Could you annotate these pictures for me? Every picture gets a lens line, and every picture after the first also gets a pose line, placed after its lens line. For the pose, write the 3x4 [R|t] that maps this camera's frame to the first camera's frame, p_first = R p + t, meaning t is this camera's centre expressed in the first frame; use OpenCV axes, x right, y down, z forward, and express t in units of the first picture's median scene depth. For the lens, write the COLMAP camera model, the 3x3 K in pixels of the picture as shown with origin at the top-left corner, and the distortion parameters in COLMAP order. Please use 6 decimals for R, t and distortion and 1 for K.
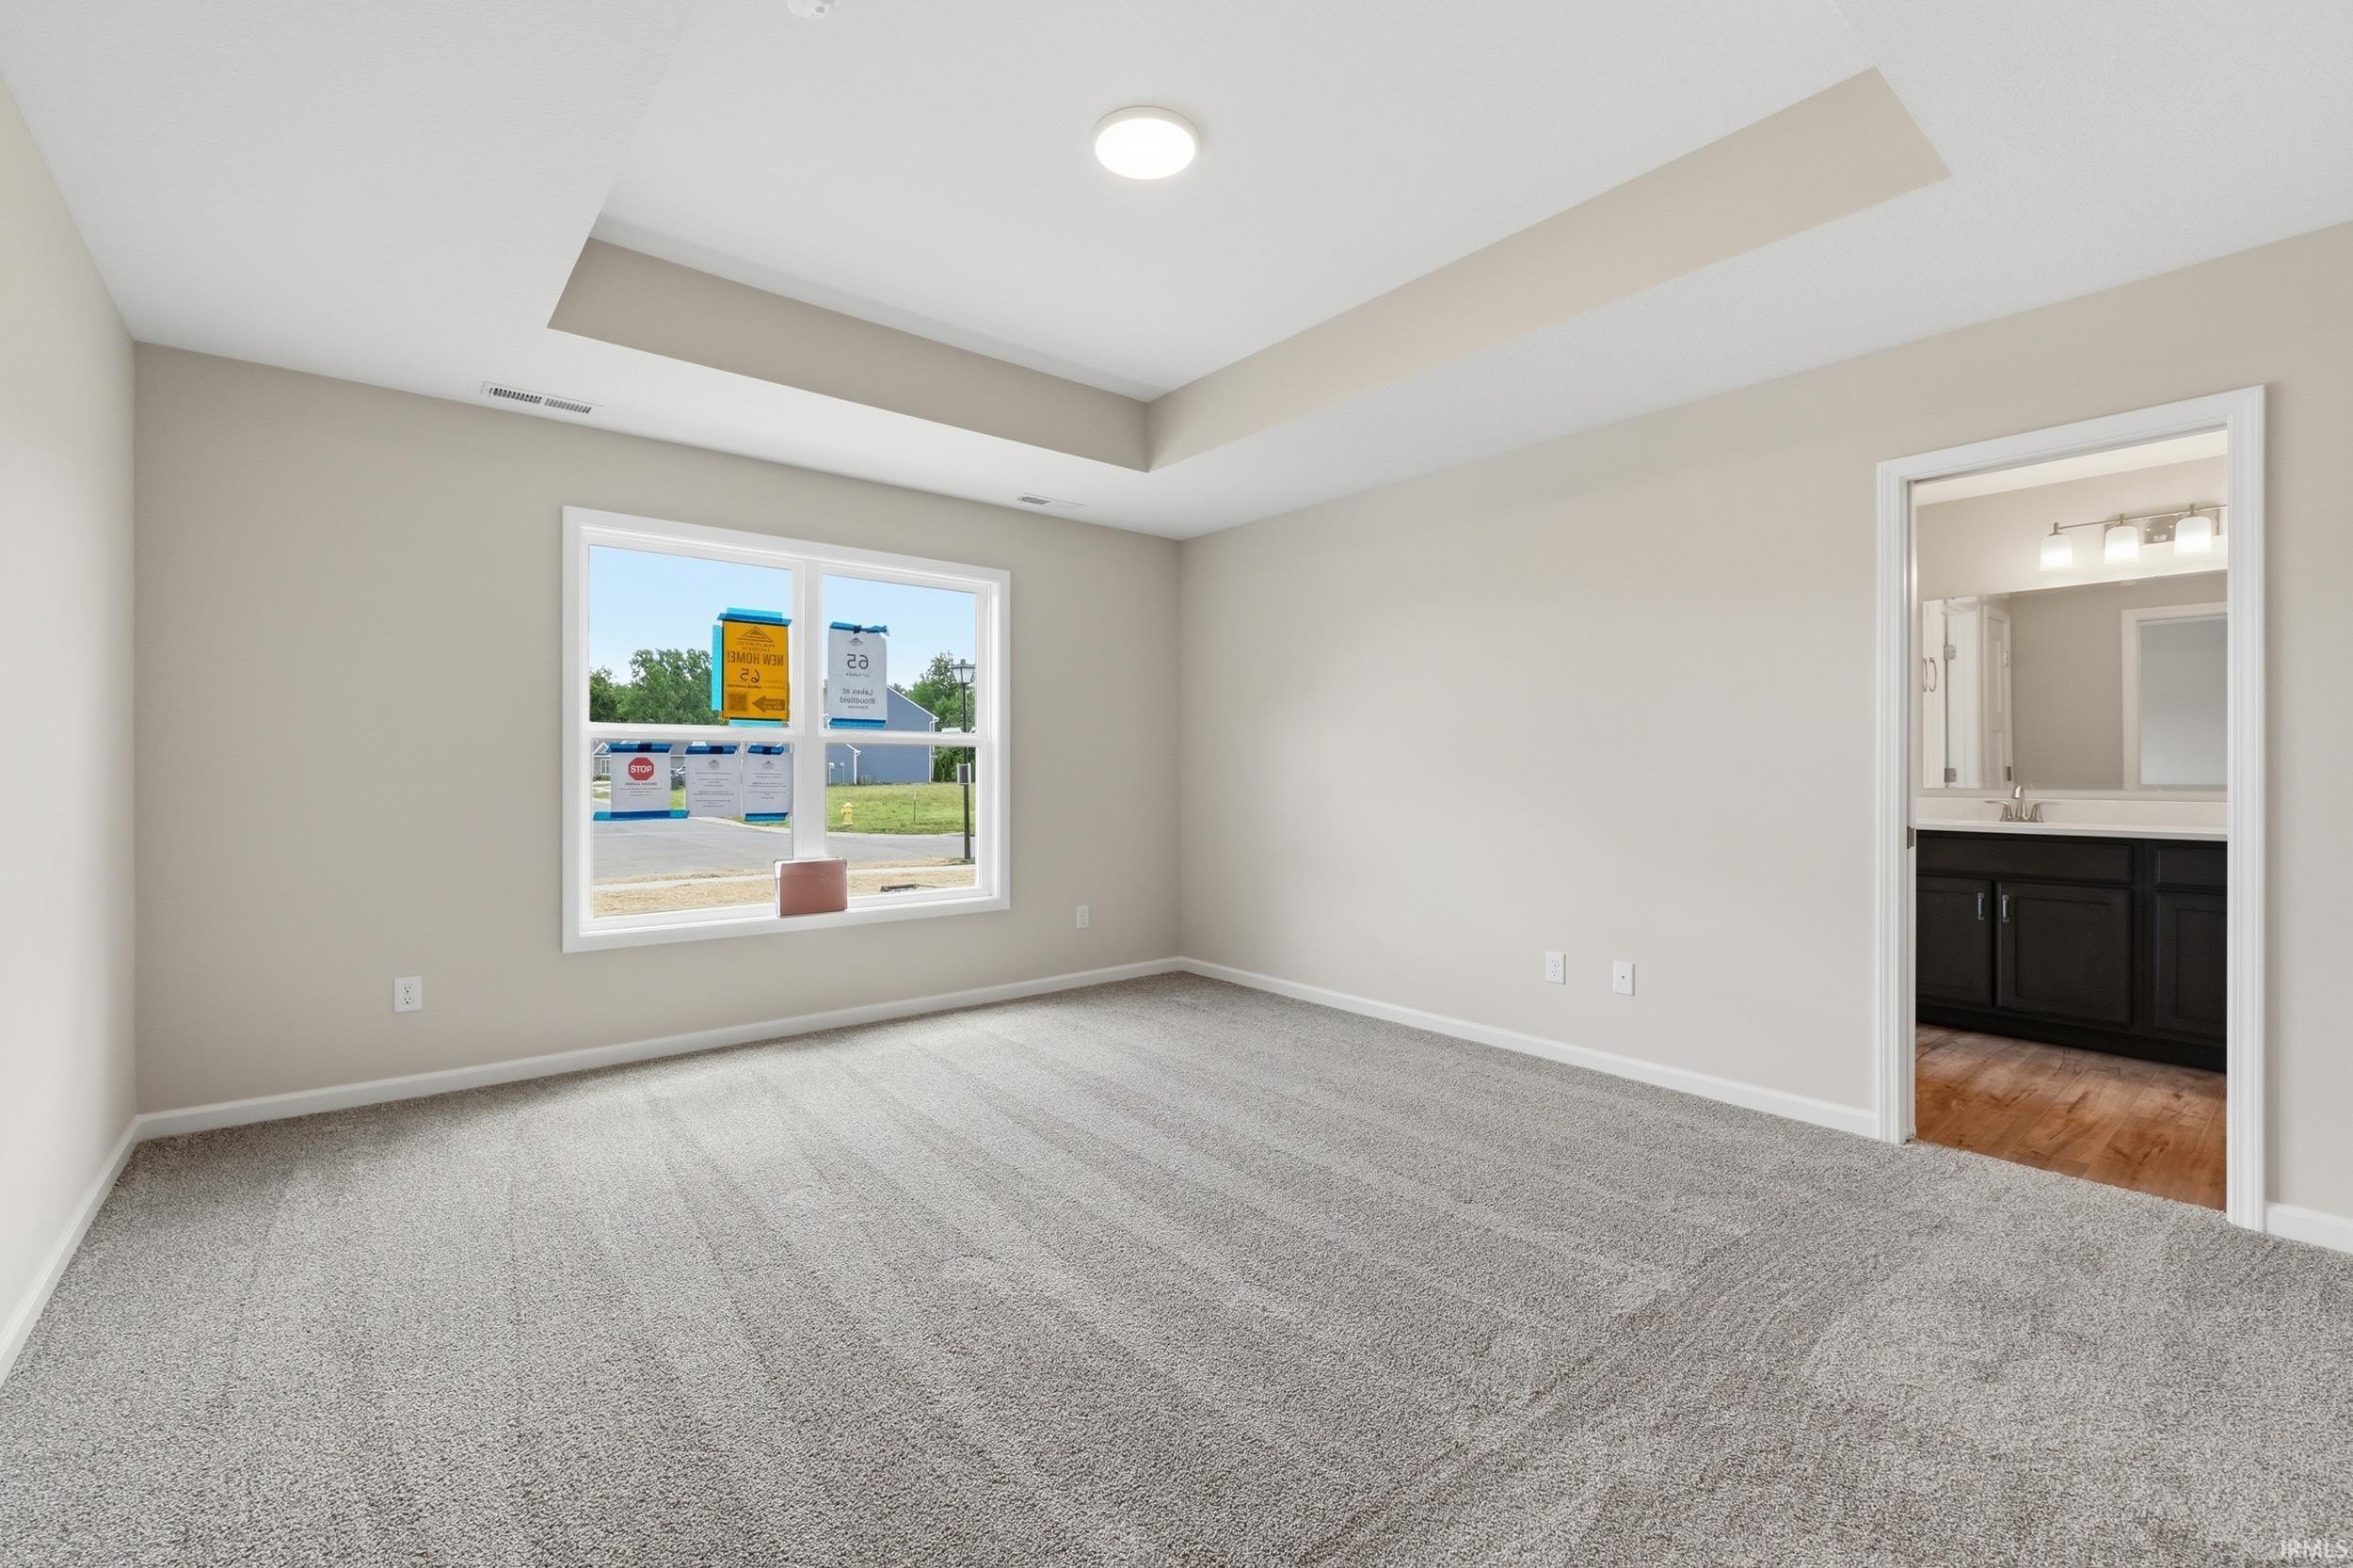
lens RADIAL K [[1003.9, 0, 1170.3], [0, 1003.9, 769.2], [0, 0, 1]] dist [0.001449, -0.000283]
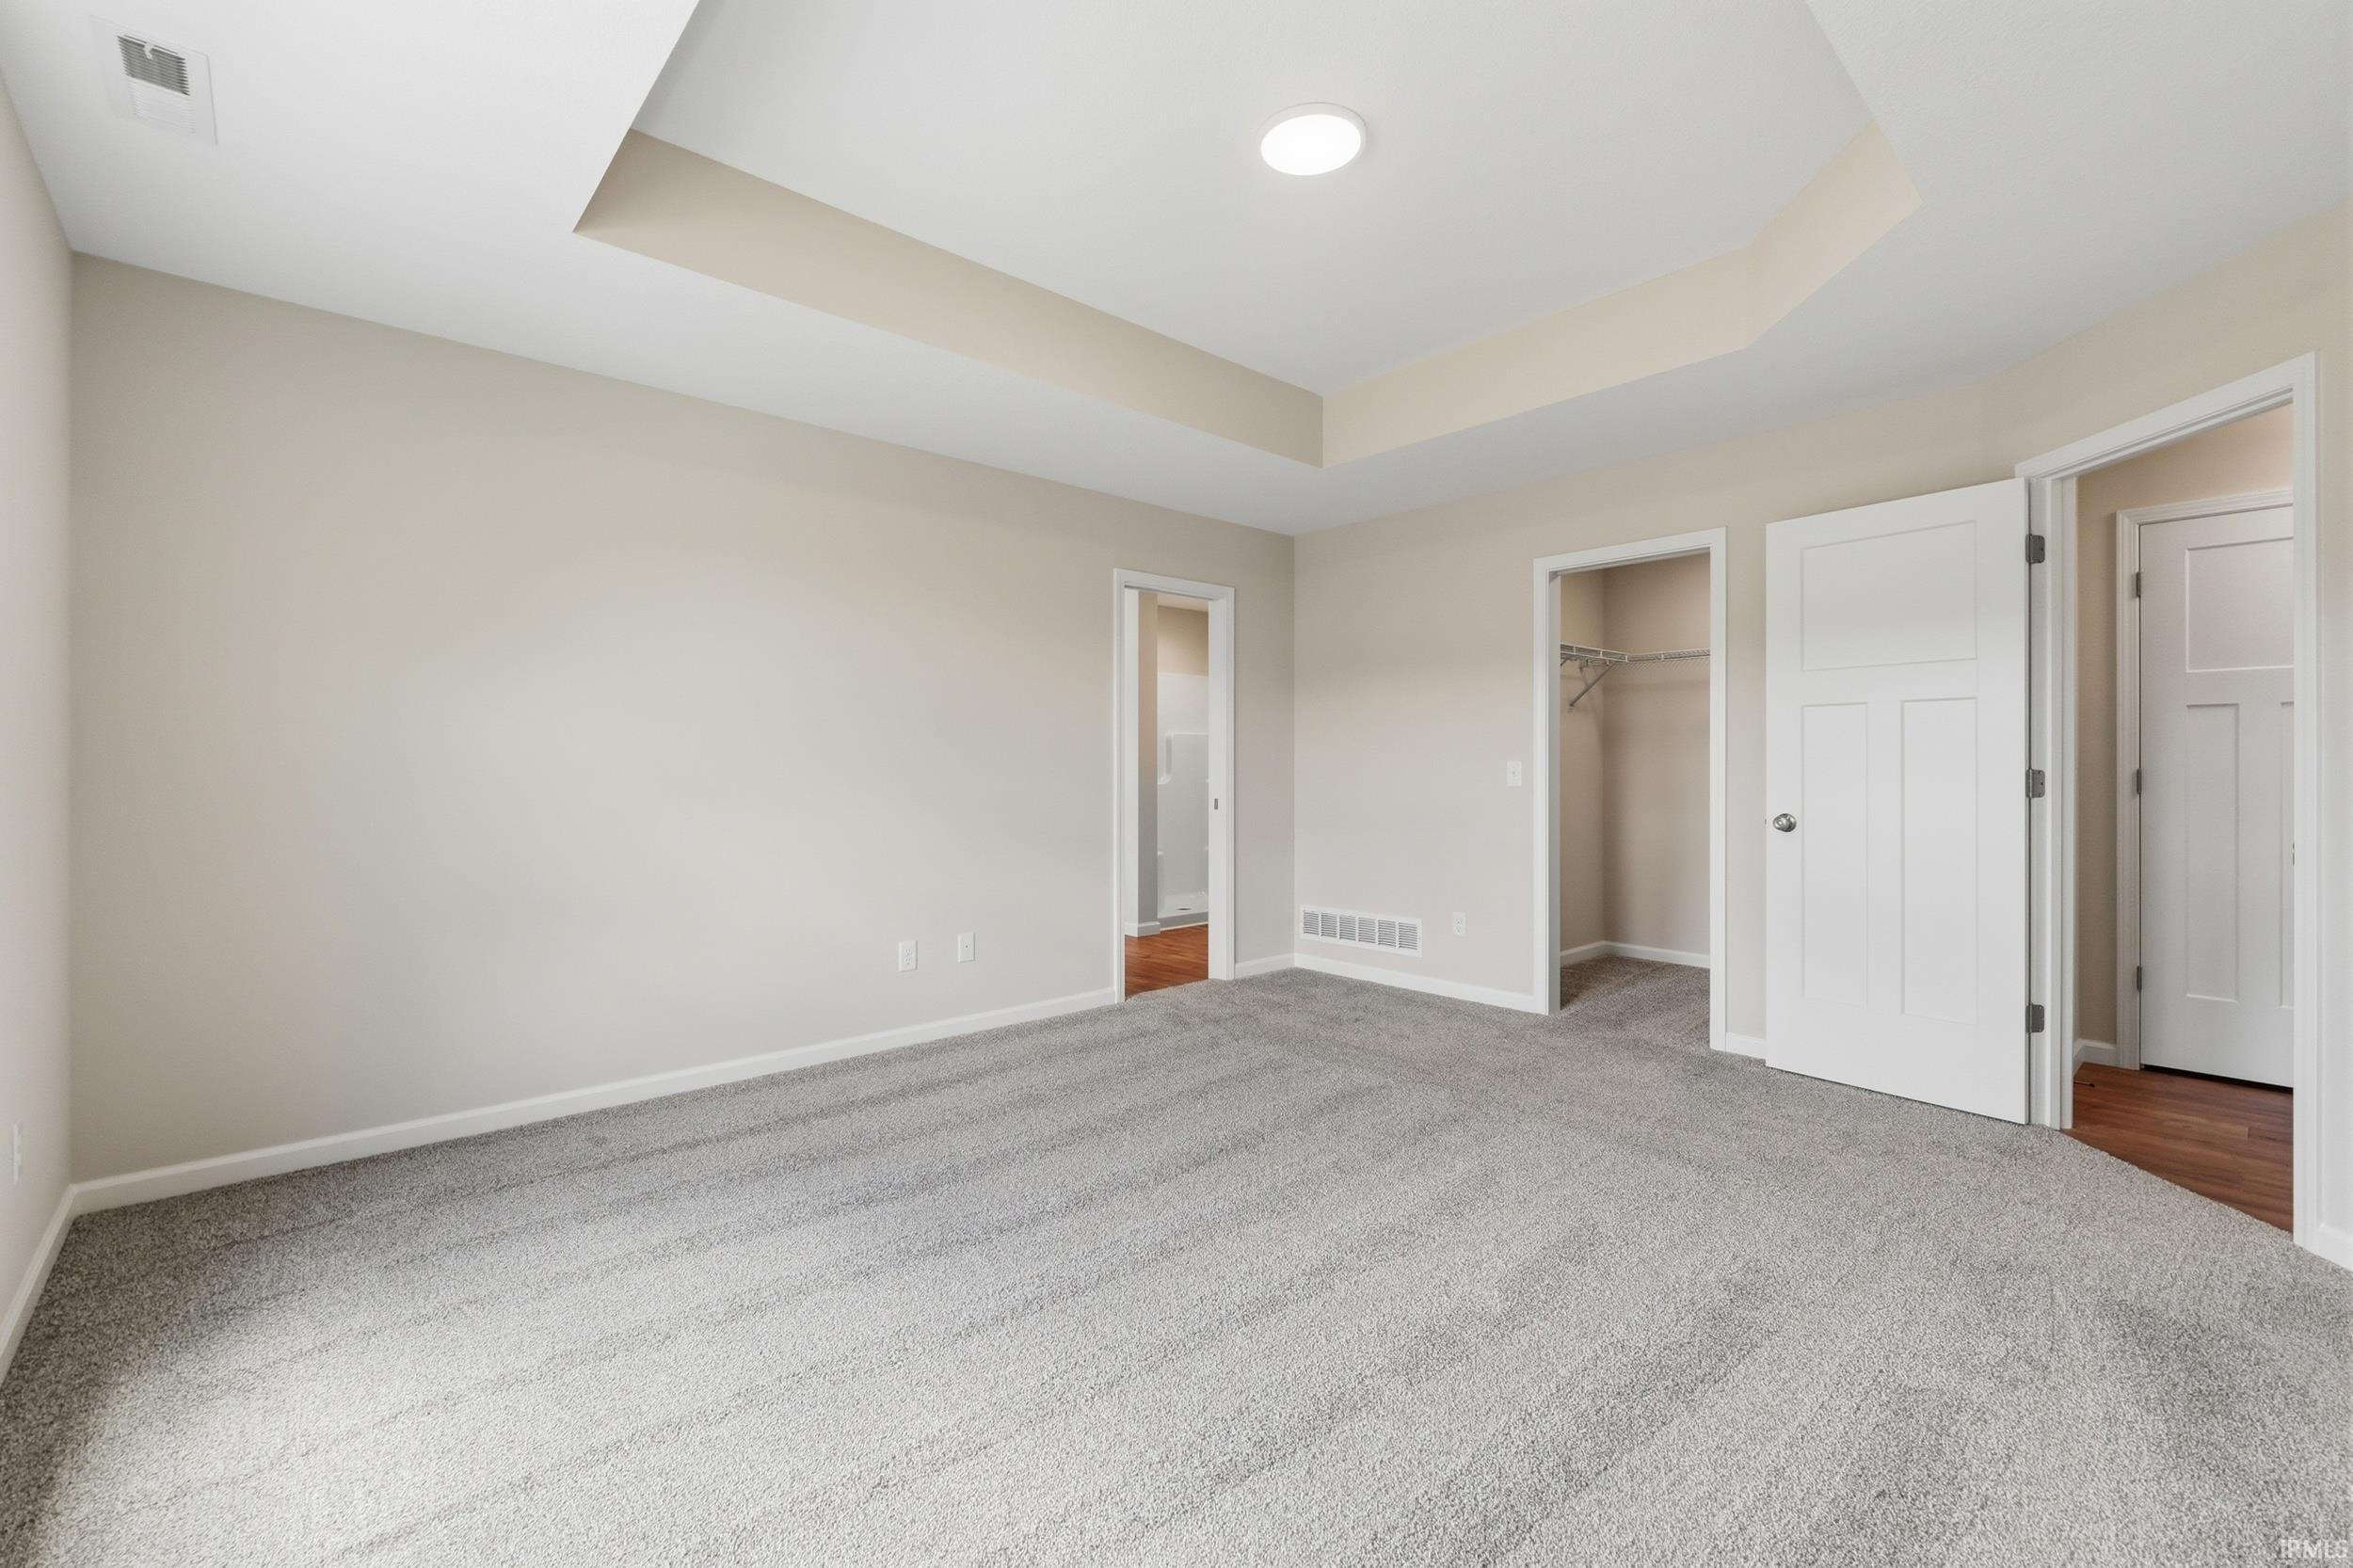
lens RADIAL K [[1003.9, 0, 1170.3], [0, 1003.9, 769.2], [0, 0, 1]] dist [0.001449, -0.000283]
pose [[-0.049549, -0.003456, 0.998766, -0.787389], [0.001177, 0.999993, 0.003519, 0.000330], [-0.998771, 0.001350, -0.049545, 0.920011]]
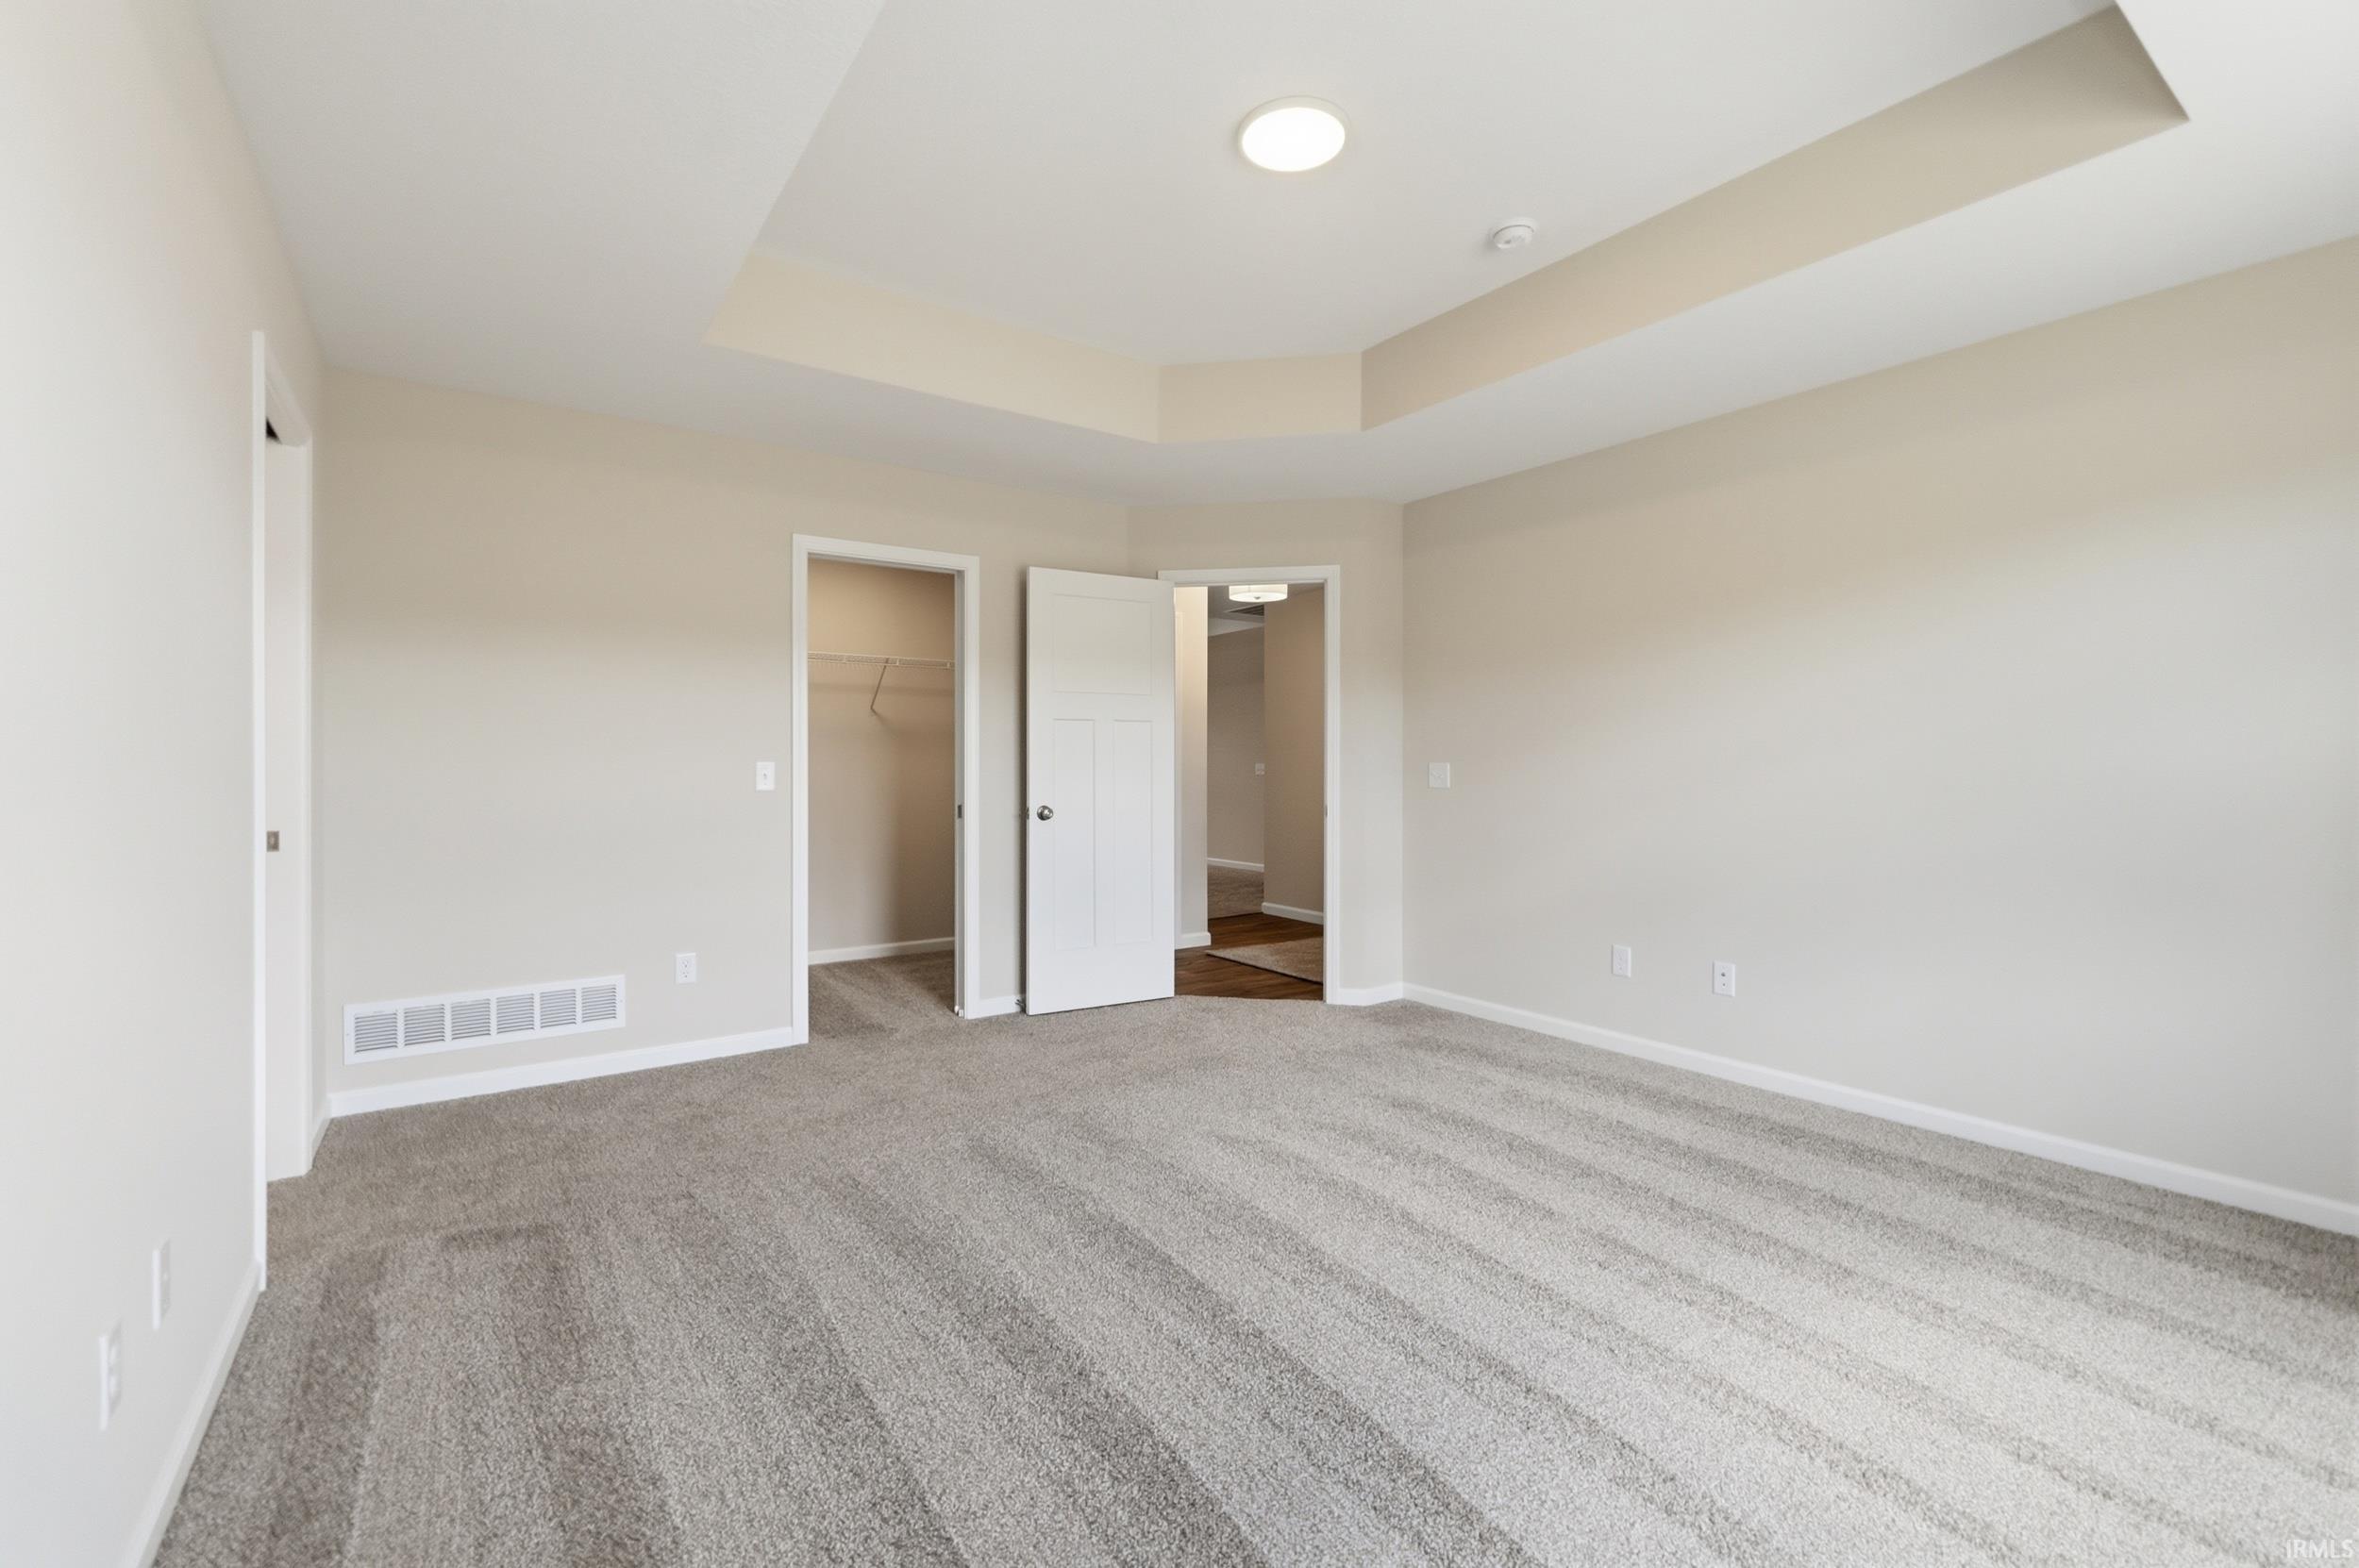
lens RADIAL K [[1006.4, 0, 1173.3], [0, 1006.4, 769.1], [0, 0, 1]] dist [0.001449, -0.000283]
pose [[-0.998078, -0.000116, 0.061970, 0.023189], [0.000118, 0.999993, 0.003773, -0.000263], [-0.061970, 0.003773, -0.998071, 1.543476]]
